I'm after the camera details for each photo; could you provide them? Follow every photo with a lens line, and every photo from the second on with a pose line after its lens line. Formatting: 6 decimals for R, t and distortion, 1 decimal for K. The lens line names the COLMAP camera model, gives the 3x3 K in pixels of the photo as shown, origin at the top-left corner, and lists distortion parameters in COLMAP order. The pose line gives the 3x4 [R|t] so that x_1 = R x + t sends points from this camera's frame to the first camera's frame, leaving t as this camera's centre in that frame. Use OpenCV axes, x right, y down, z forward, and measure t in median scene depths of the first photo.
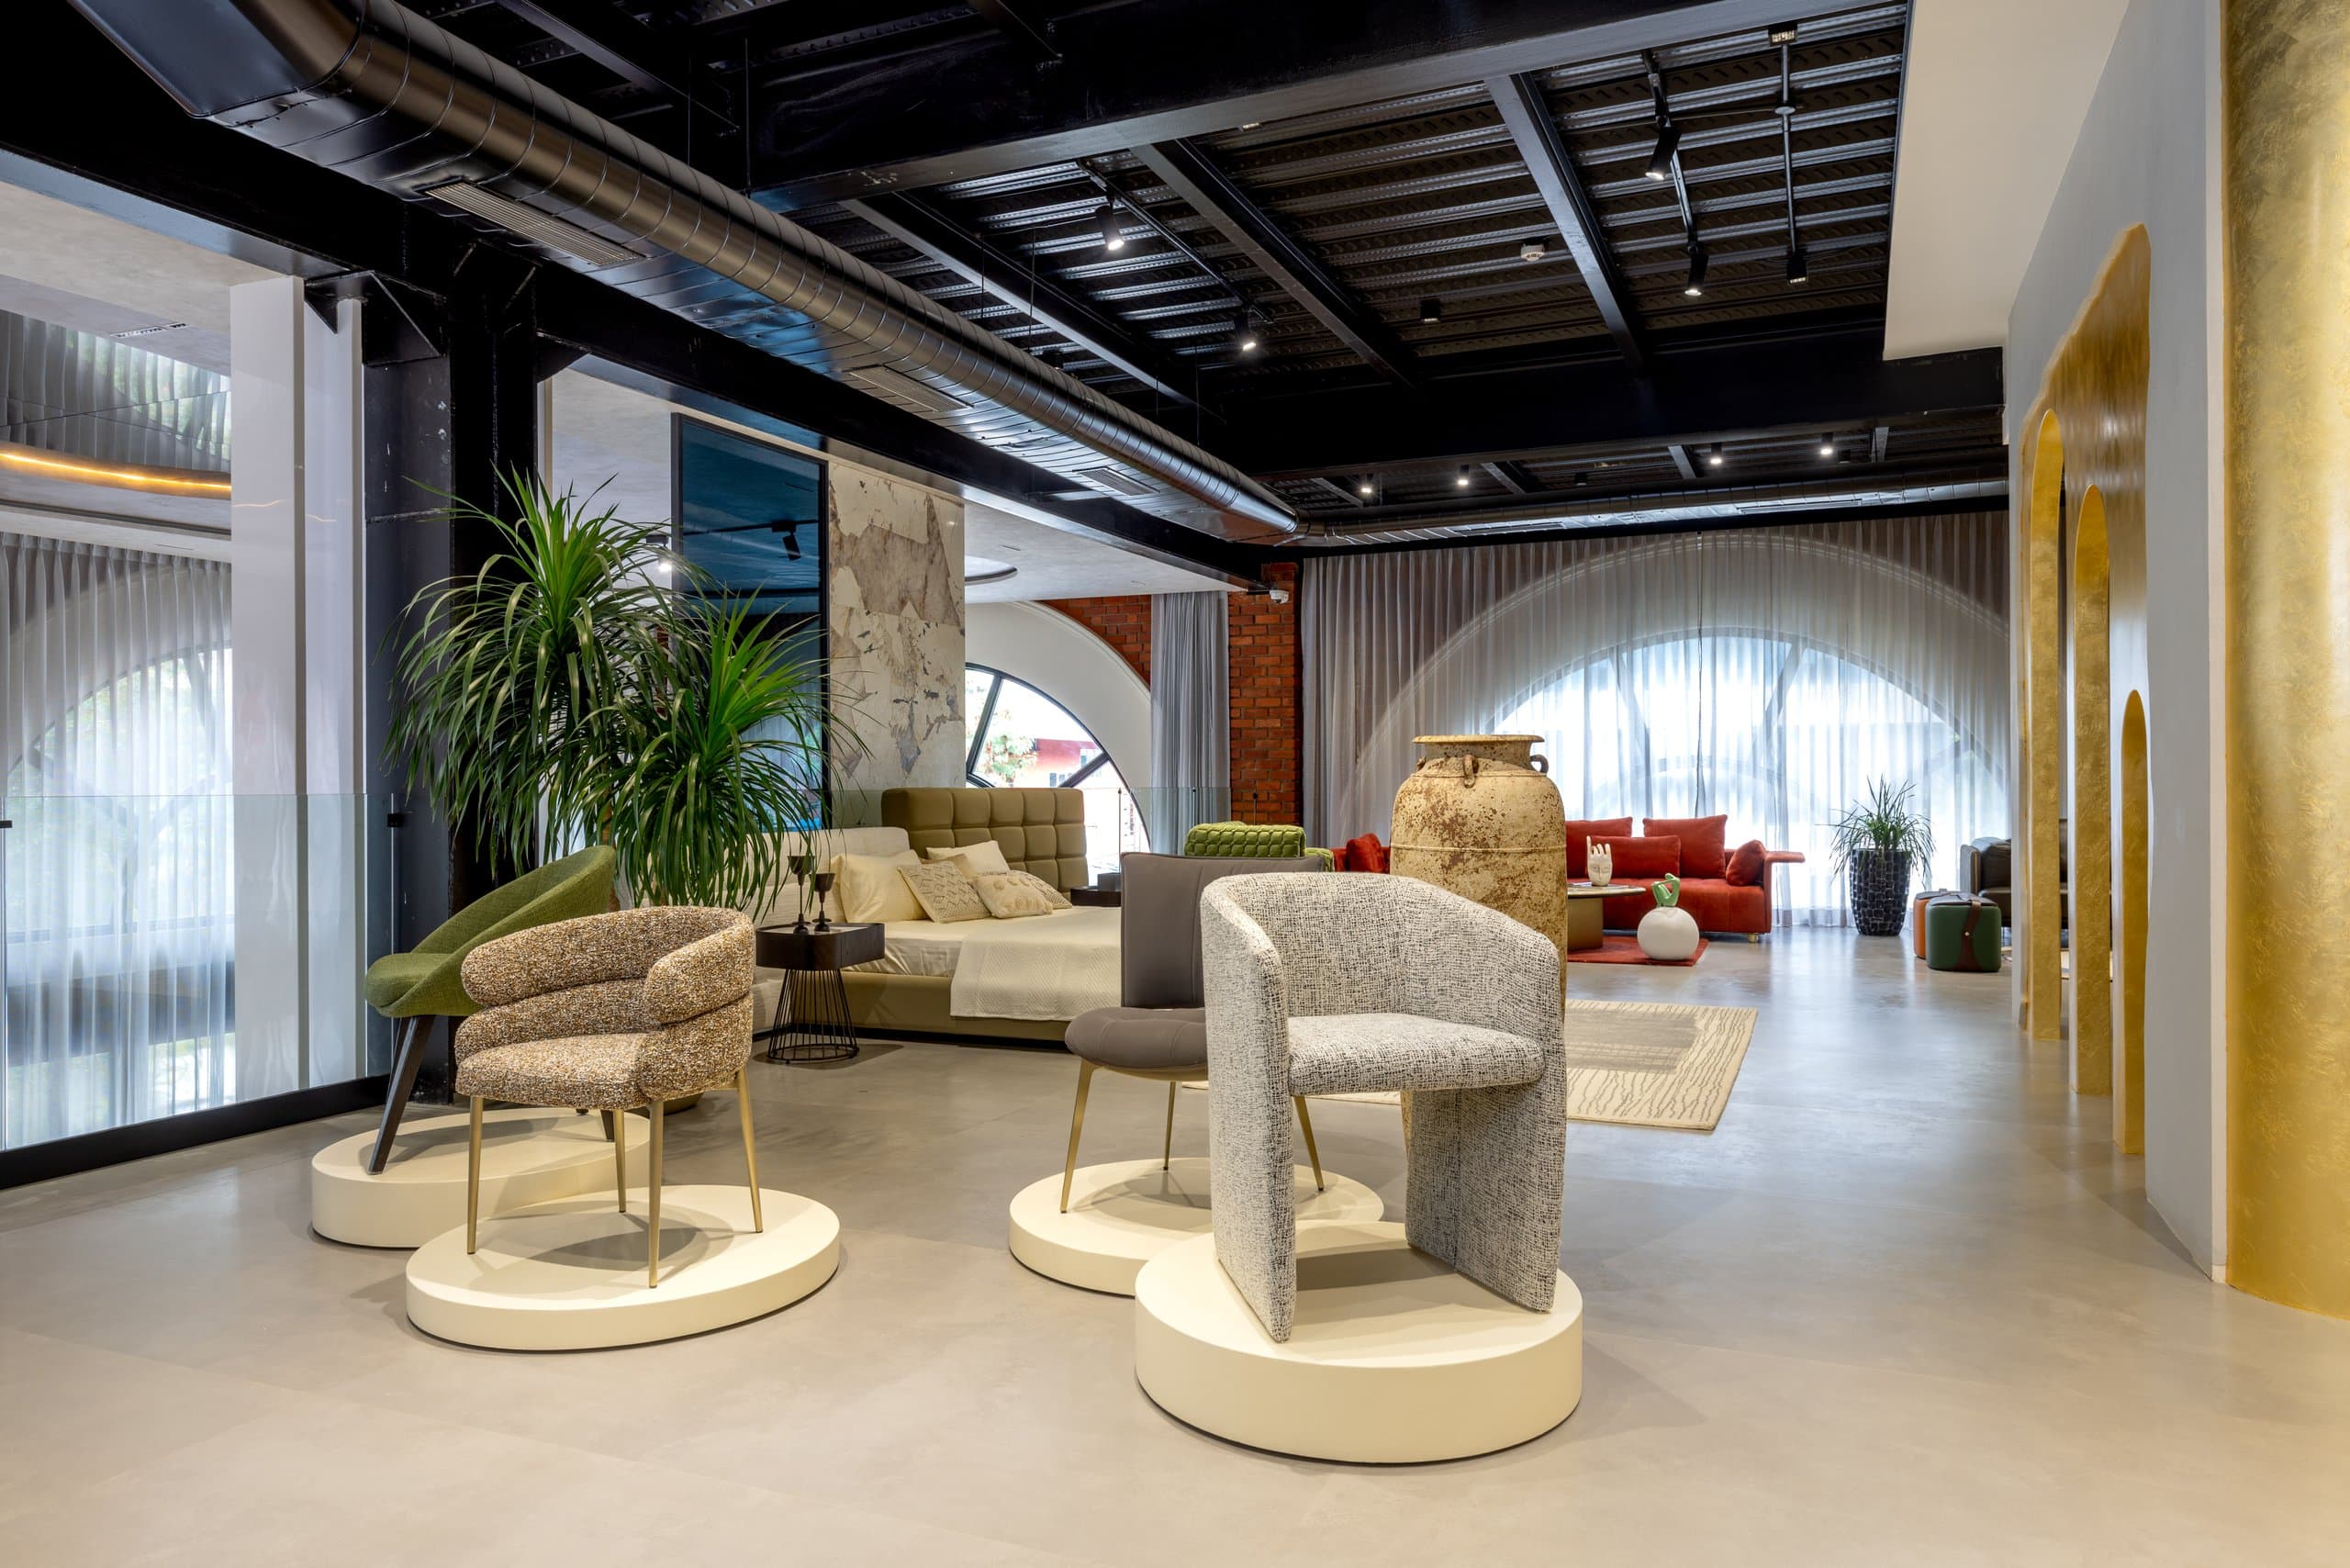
lens RADIAL K [[1512.8, 0, 1179.9], [0, 1512.8, 792.3], [0, 0, 1]] dist [0.007714, 0.000664]
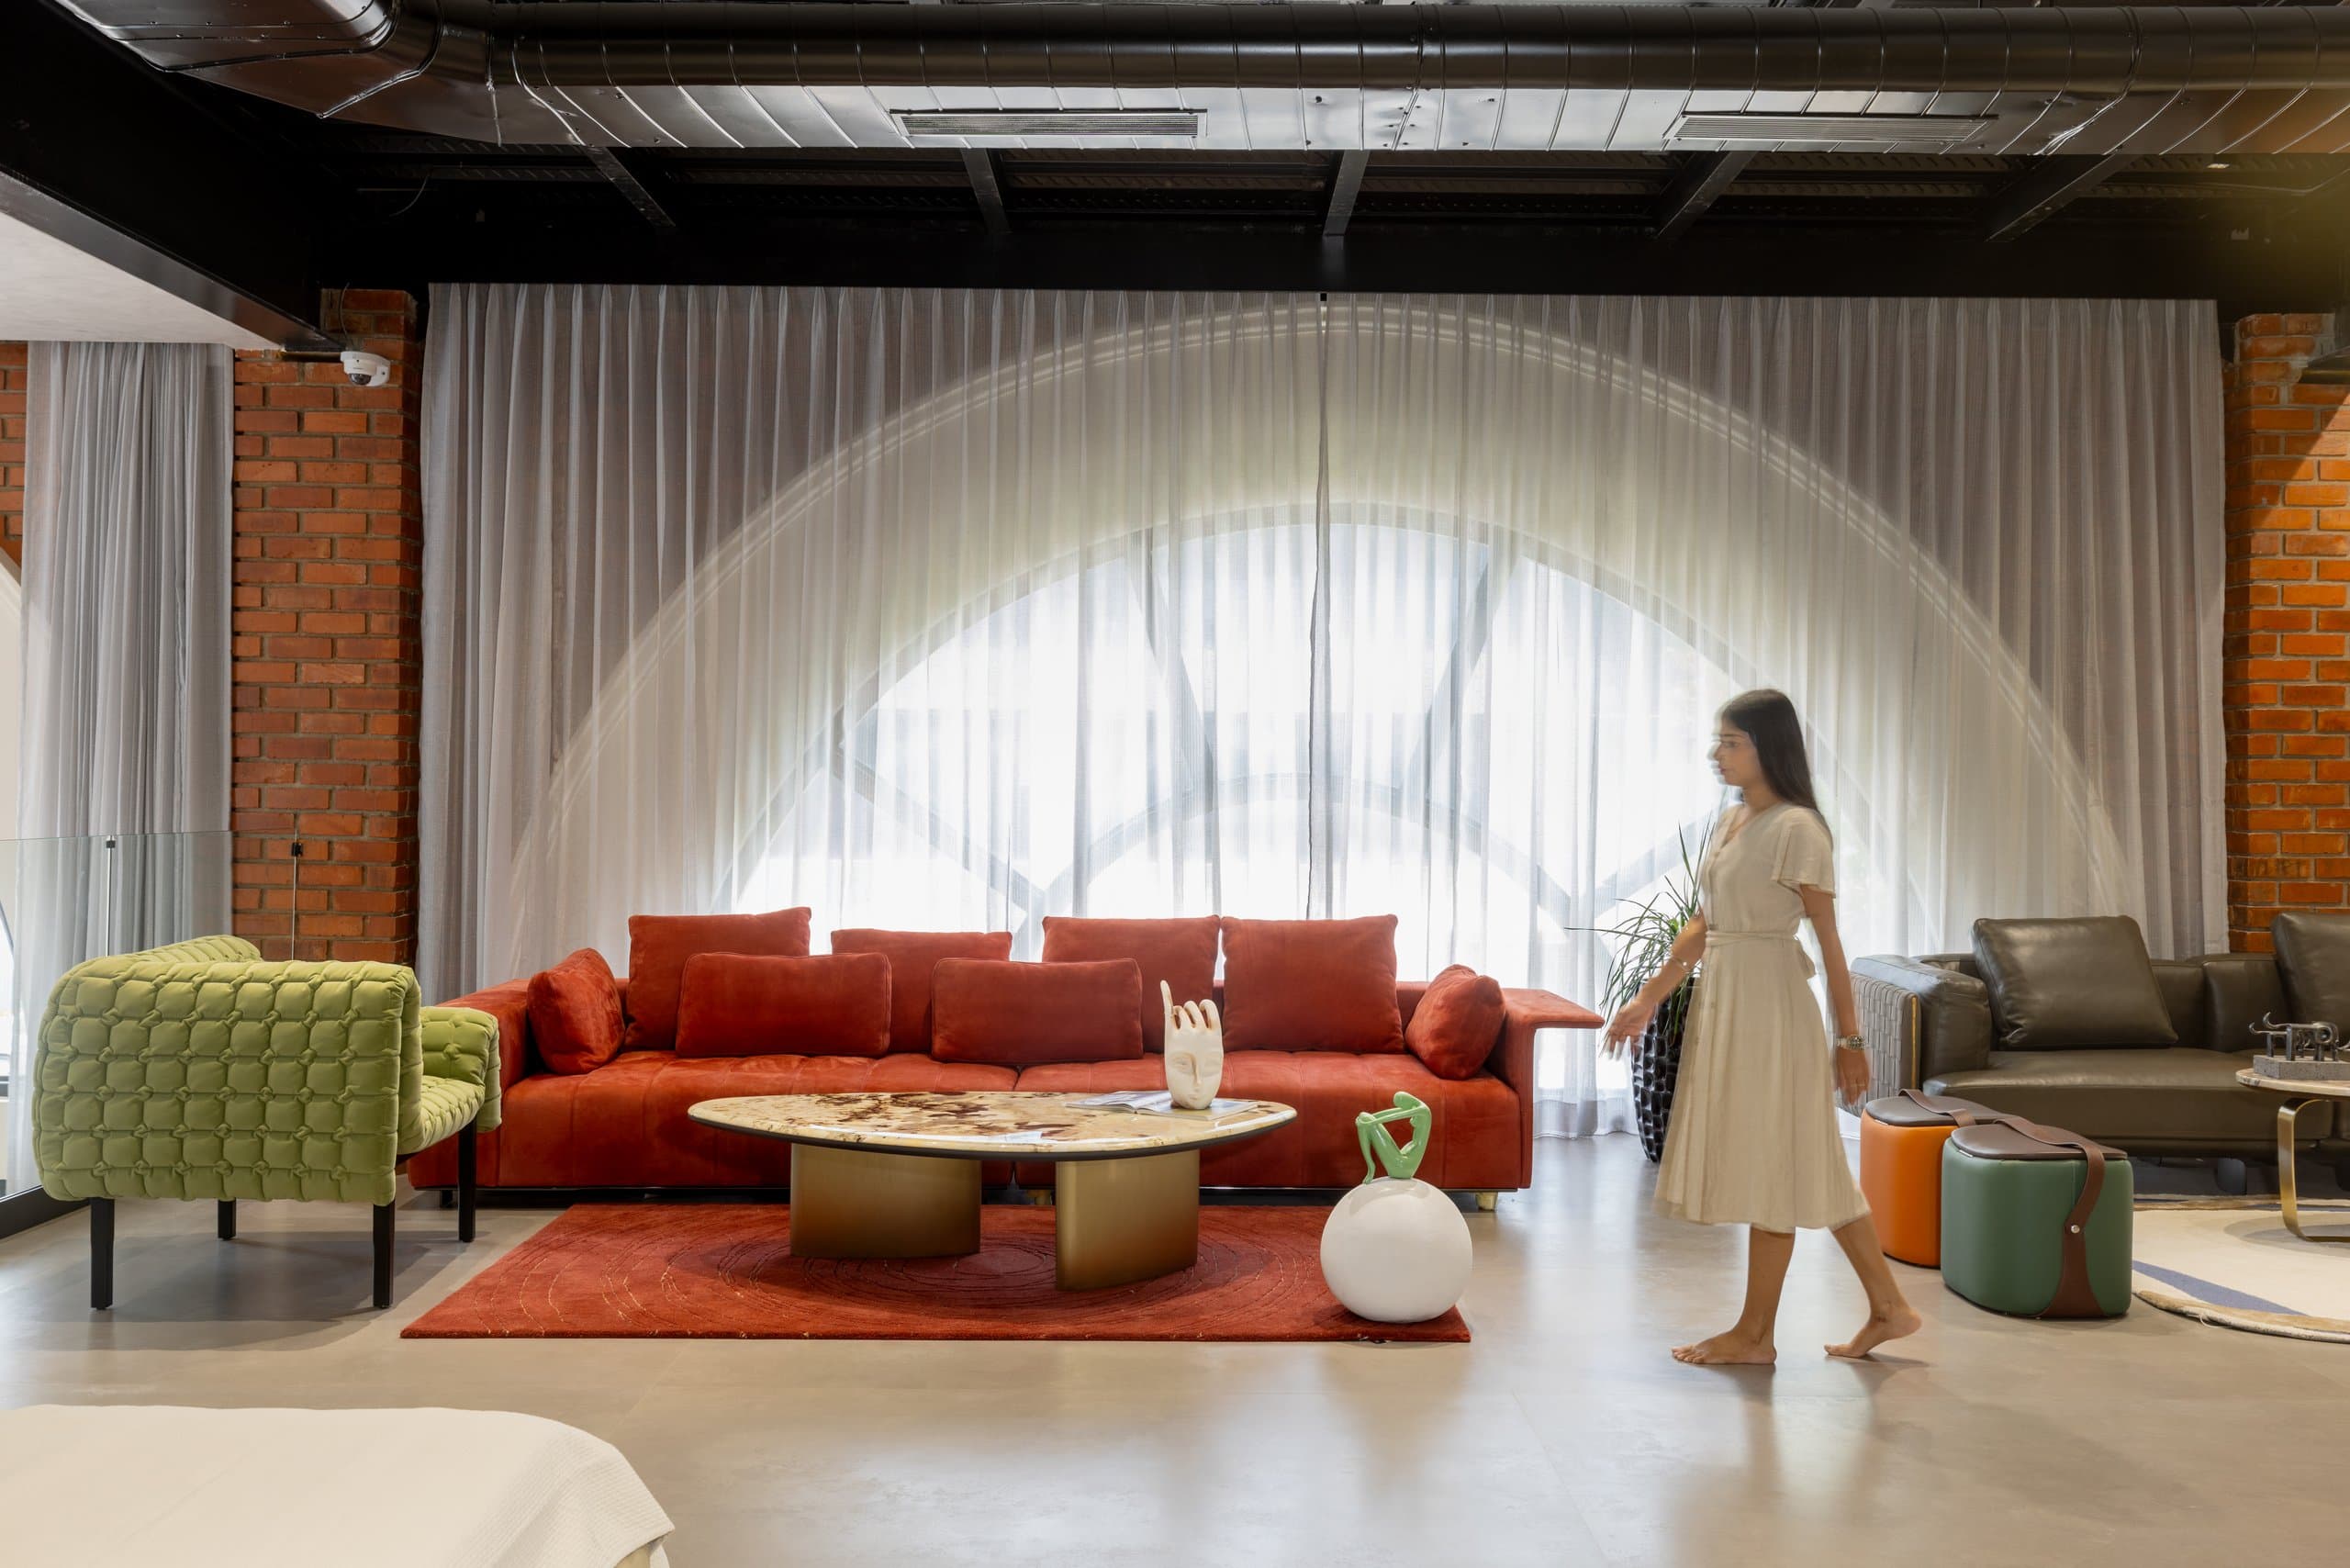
lens RADIAL K [[2033.3, 0, 1177.1], [0, 2033.3, 790.8], [0, 0, 1]] dist [-0.054338, 0.018894]
pose [[0.906181, 0.012962, 0.422691, 0.037665], [-0.014121, 0.999900, -0.000388, -0.017942], [-0.422654, -0.005617, 0.906274, 0.430170]]
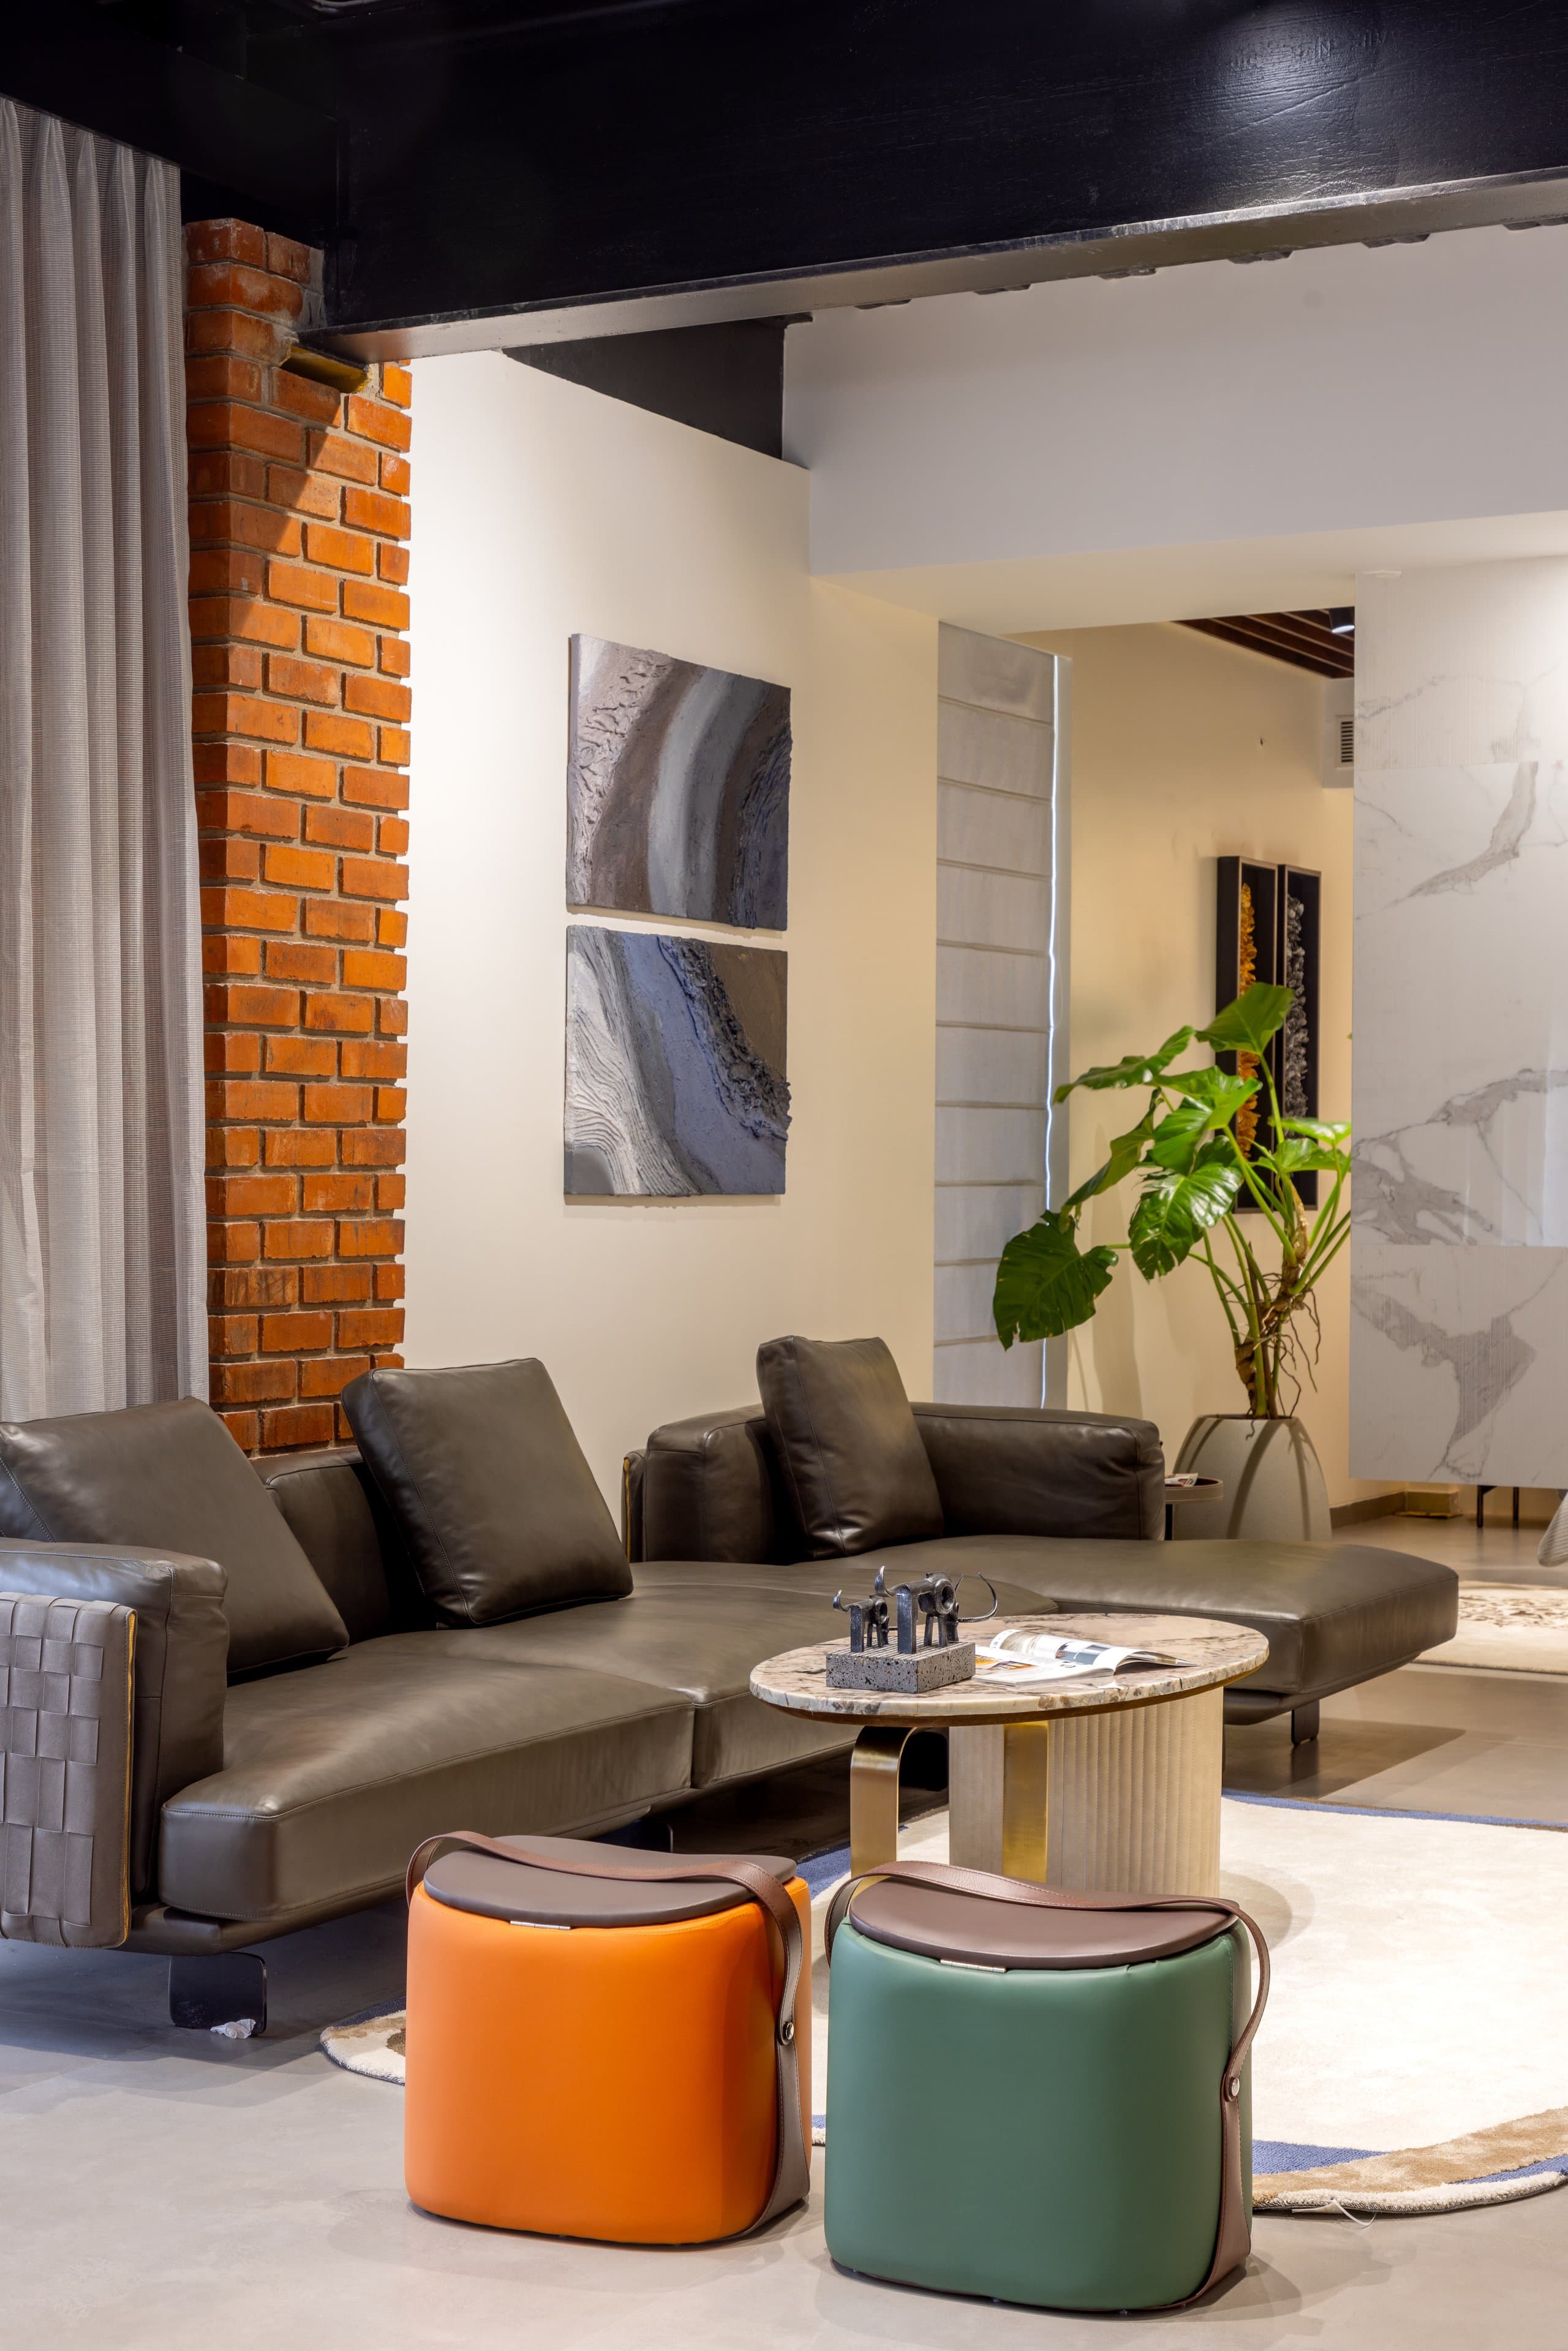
lens RADIAL K [[3533.1, 0, 785.7], [0, 3533.1, 1180.2], [0, 0, 1]] dist [0.039867, 0.000000]
pose [[0.075852, 0.003488, 0.997113, 0.042370], [-0.004249, 0.999986, -0.003175, -0.015344], [-0.997110, -0.003996, 0.075866, 0.729187]]
